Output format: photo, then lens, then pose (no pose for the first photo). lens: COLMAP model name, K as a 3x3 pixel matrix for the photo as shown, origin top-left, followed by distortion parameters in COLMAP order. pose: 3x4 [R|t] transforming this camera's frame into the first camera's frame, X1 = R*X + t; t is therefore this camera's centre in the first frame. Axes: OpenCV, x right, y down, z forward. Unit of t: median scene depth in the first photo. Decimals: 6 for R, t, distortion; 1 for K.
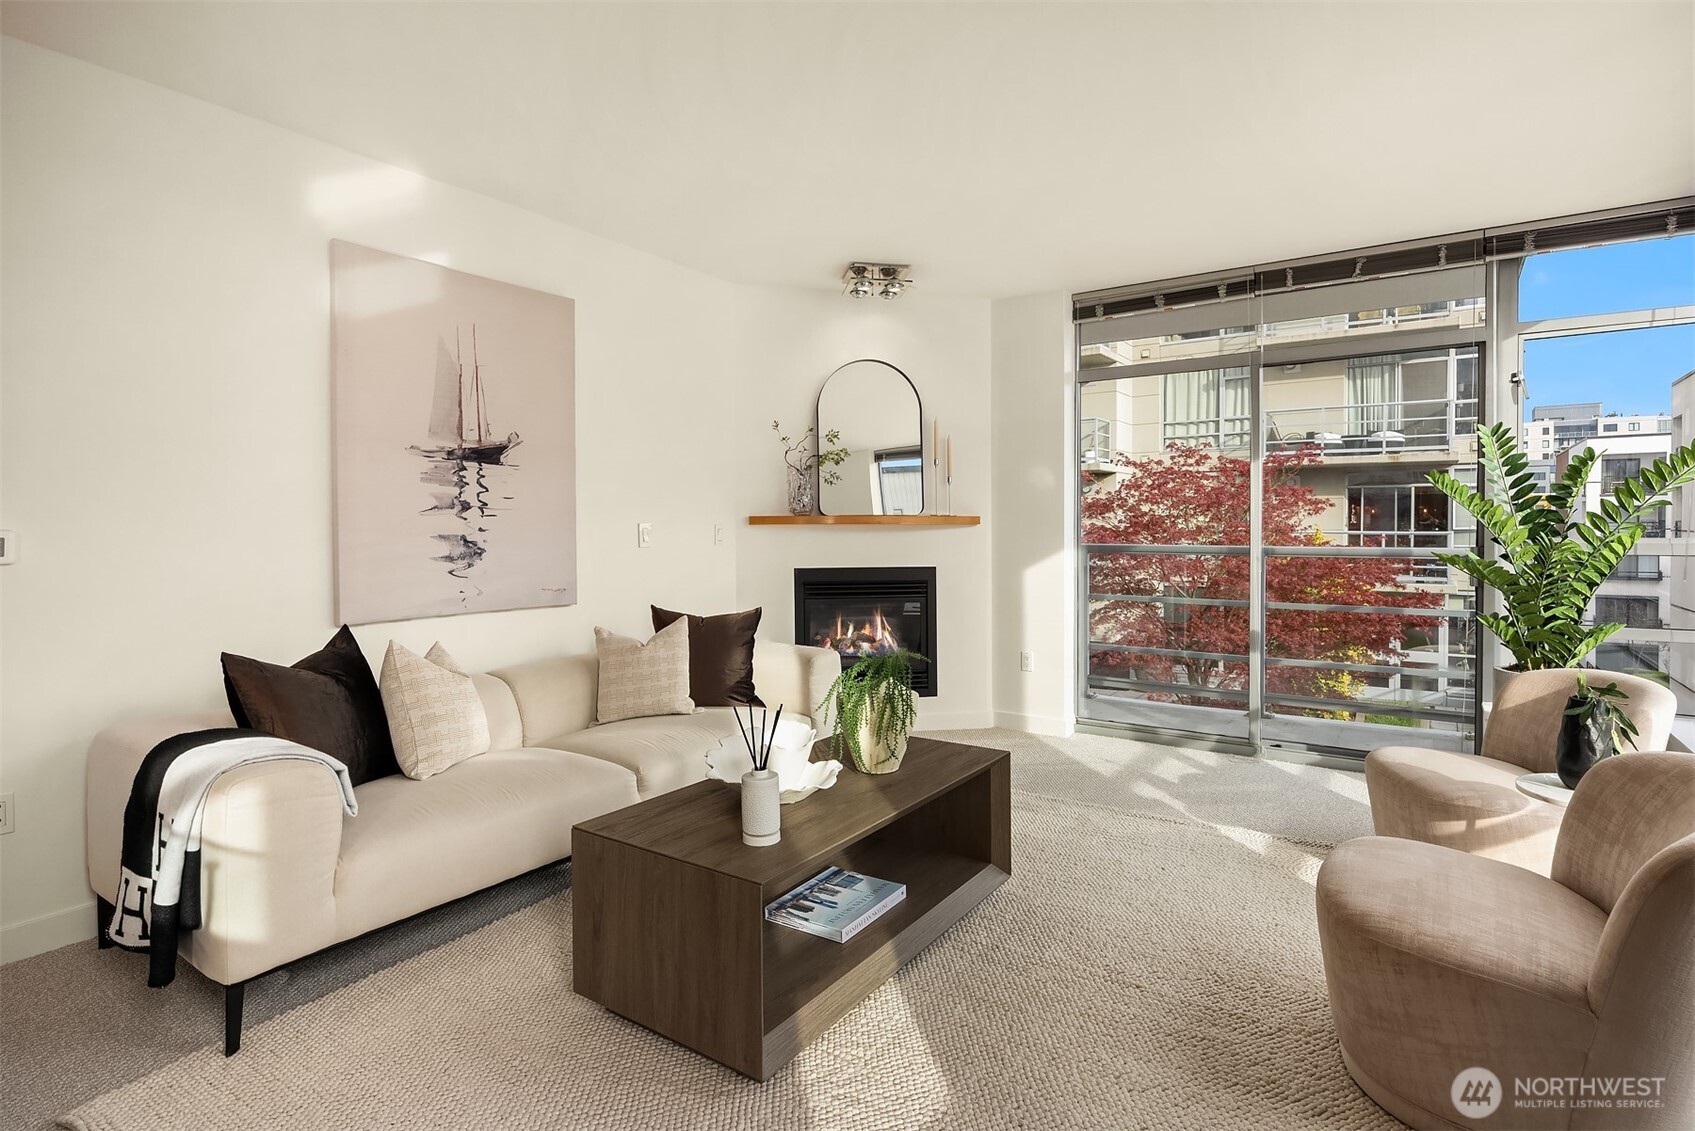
lens RADIAL K [[865.5, 0, 847.7], [0, 865.5, 553.6], [0, 0, 1]] dist [-0.000219, 0.000047]
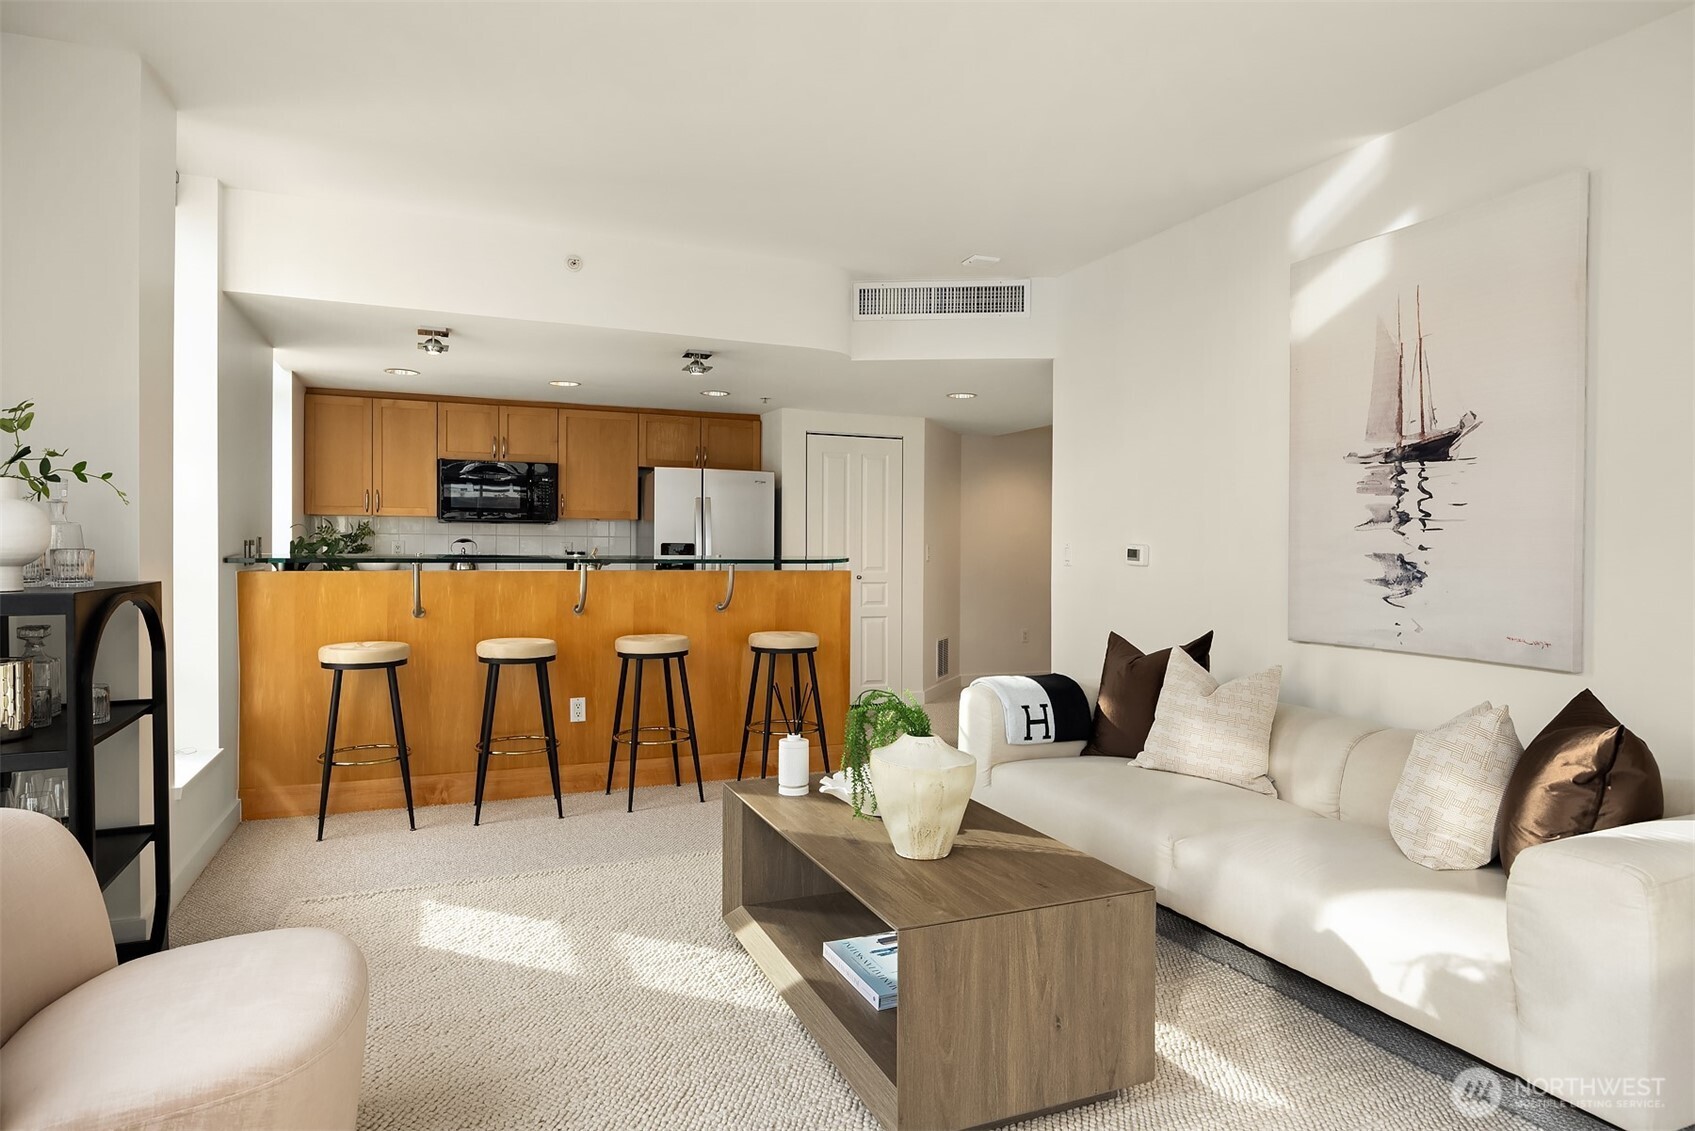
lens RADIAL K [[1002.3, 0, 849.4], [0, 1002.3, 560.0], [0, 0, 1]] dist [0.001236, 0.000019]
pose [[-0.553817, 0.010629, -0.832570, 0.618904], [-0.033035, 0.998851, 0.034726, -0.031468], [0.831983, 0.046736, -0.552830, 1.090543]]
